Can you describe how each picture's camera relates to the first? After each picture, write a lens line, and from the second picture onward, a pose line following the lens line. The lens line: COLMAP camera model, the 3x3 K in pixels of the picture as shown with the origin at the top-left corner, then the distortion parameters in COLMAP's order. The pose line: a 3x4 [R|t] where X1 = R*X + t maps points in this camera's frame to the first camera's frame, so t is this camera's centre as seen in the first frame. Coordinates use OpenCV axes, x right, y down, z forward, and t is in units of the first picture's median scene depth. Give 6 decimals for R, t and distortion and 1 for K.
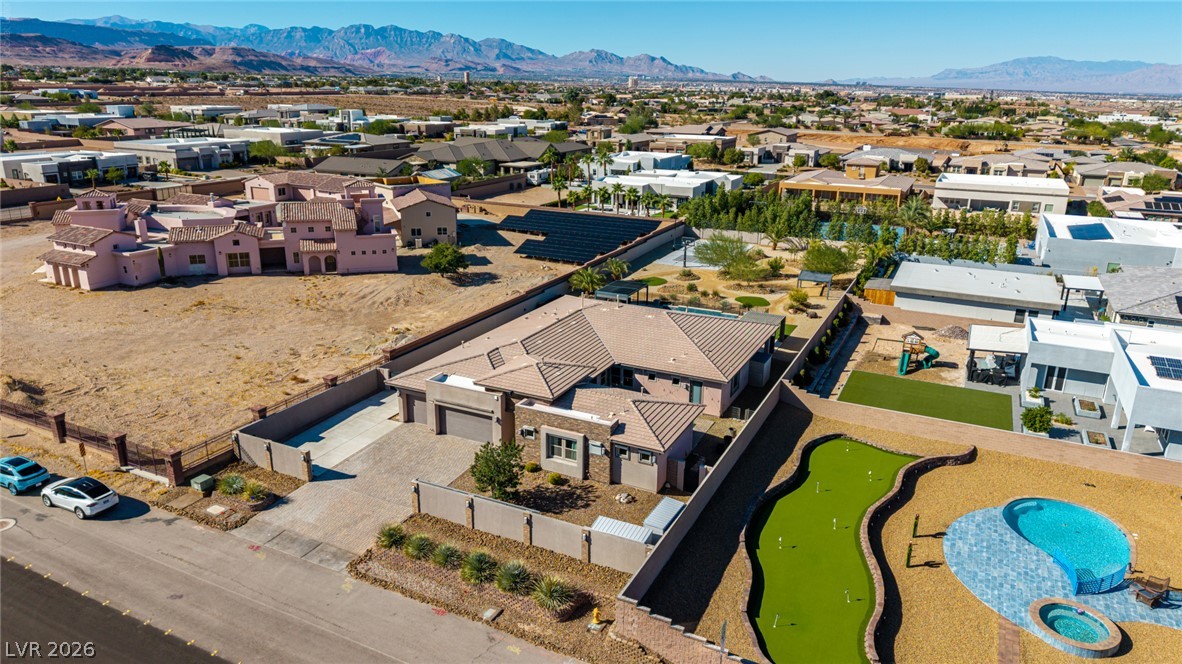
lens RADIAL K [[787.8, 0, 587.2], [0, 787.8, 331.2], [0, 0, 1]] dist [0.042279, -0.046496]
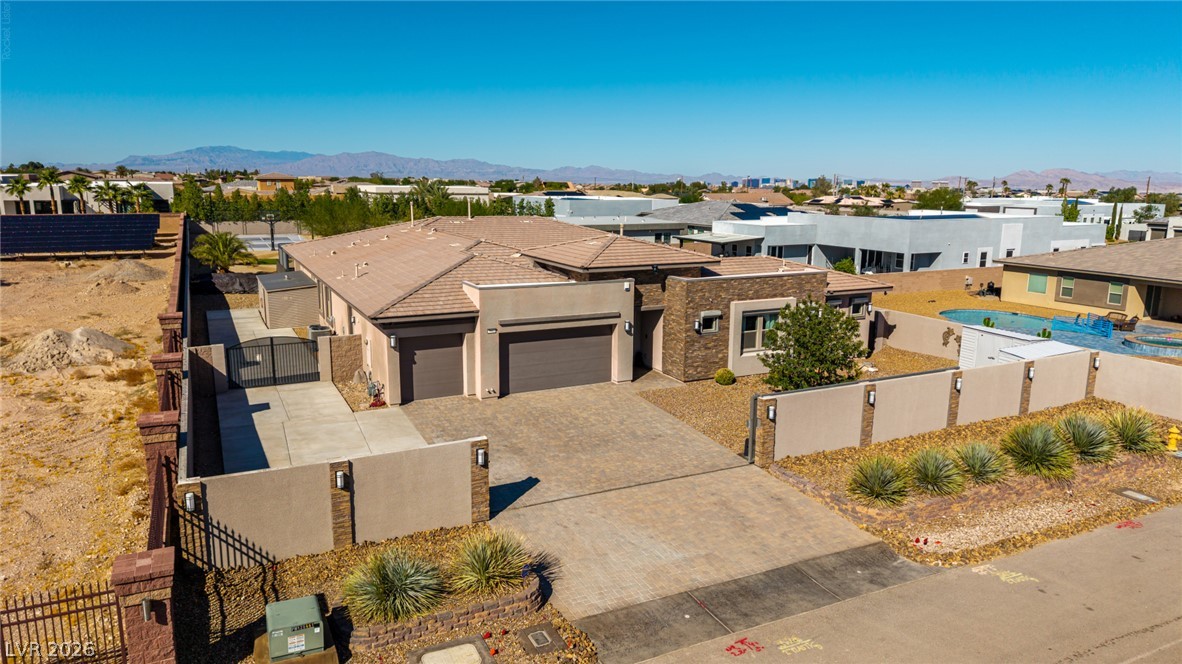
lens RADIAL K [[787.8, 0, 587.2], [0, 787.8, 331.2], [0, 0, 1]] dist [0.042279, -0.046496]
pose [[0.607297, -0.159073, 0.778387, -0.442692], [0.238081, 0.971162, 0.012718, 0.078982], [-0.757963, 0.177595, 0.627656, 0.519144]]
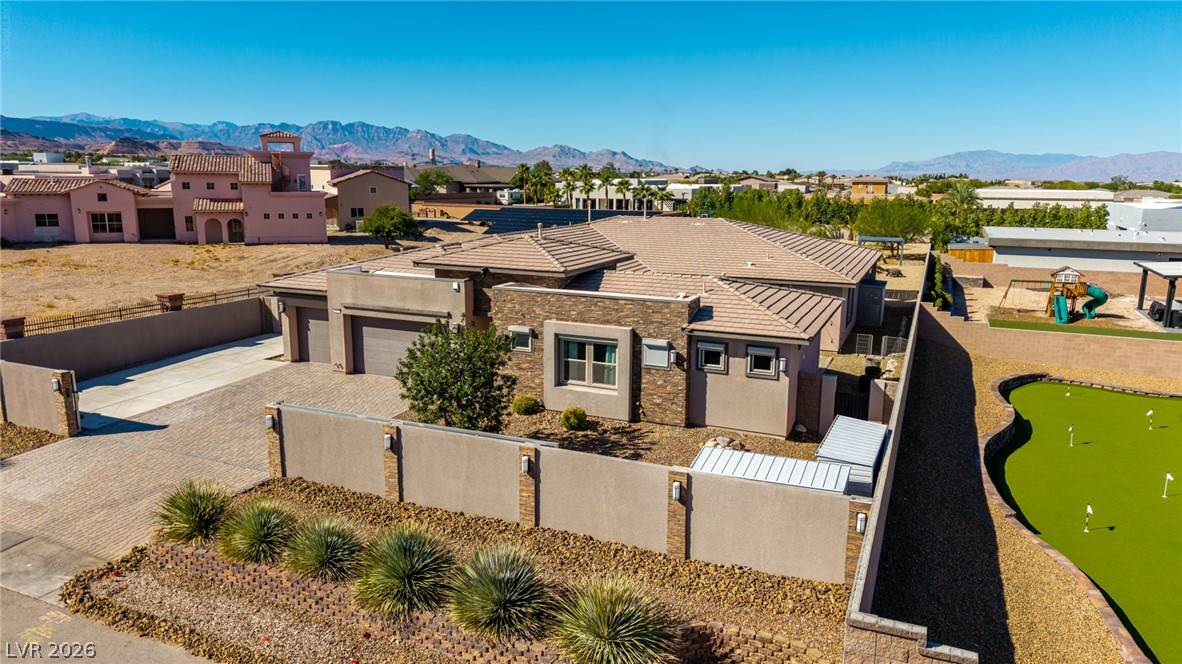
lens RADIAL K [[787.8, 0, 587.2], [0, 787.8, 331.2], [0, 0, 1]] dist [0.042279, -0.046496]
pose [[0.998977, -0.011952, 0.043602, -0.038983], [0.016681, 0.993818, -0.109761, 0.134920], [-0.042020, 0.110376, 0.993001, 0.360764]]
